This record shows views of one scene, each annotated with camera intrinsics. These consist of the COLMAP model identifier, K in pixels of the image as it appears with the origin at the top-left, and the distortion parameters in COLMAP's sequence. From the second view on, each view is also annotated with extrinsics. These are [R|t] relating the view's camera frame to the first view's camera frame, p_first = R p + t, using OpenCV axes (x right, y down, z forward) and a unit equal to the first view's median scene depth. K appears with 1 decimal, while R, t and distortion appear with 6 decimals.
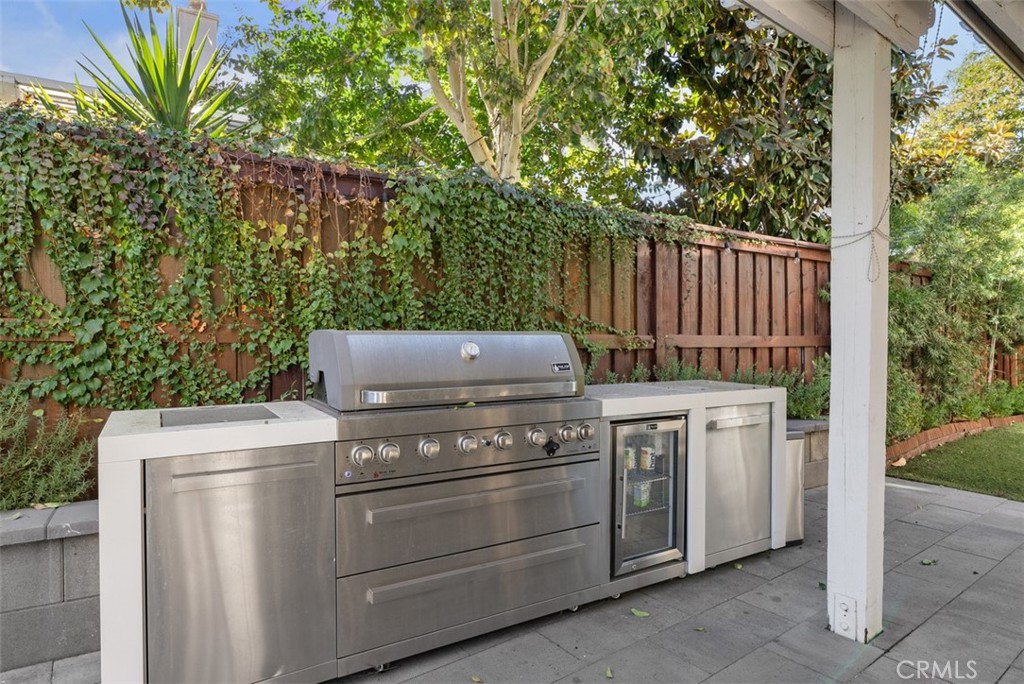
lens RADIAL K [[593.8, 0, 511.3], [0, 593.8, 336.0], [0, 0, 1]] dist [-0.006486, -0.000003]
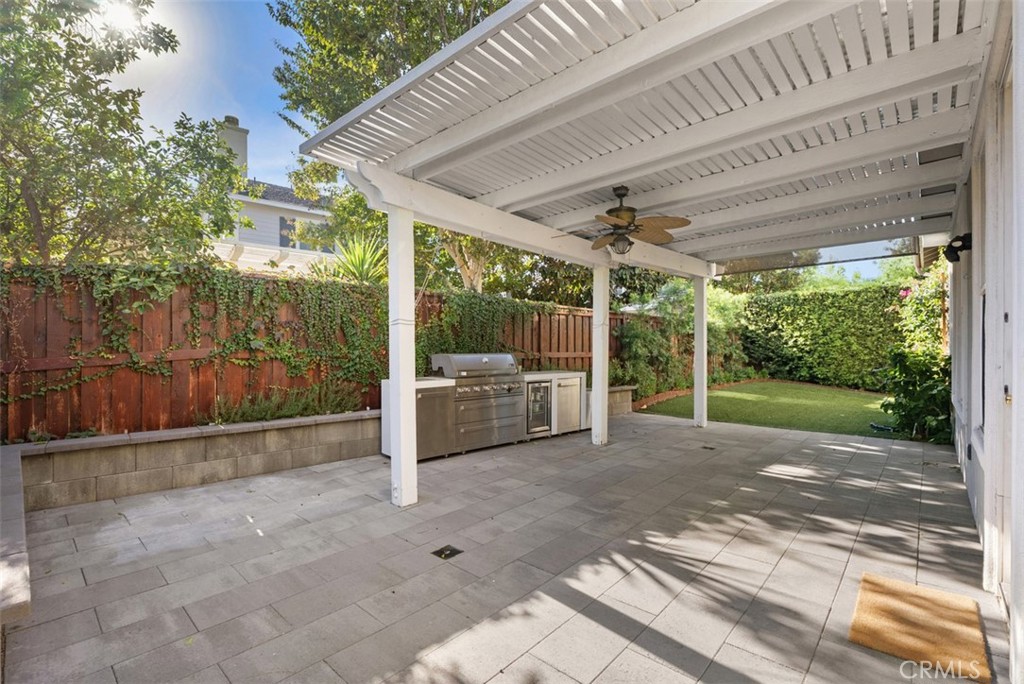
lens RADIAL K [[456.7, 0, 514.3], [0, 456.7, 350.3], [0, 0, 1]] dist [-0.002549, -0.000399]
pose [[0.982993, -0.002557, 0.183625, -0.253124], [0.001072, 0.999966, 0.008185, -0.033390], [-0.183639, -0.007849, 0.982962, -1.007664]]
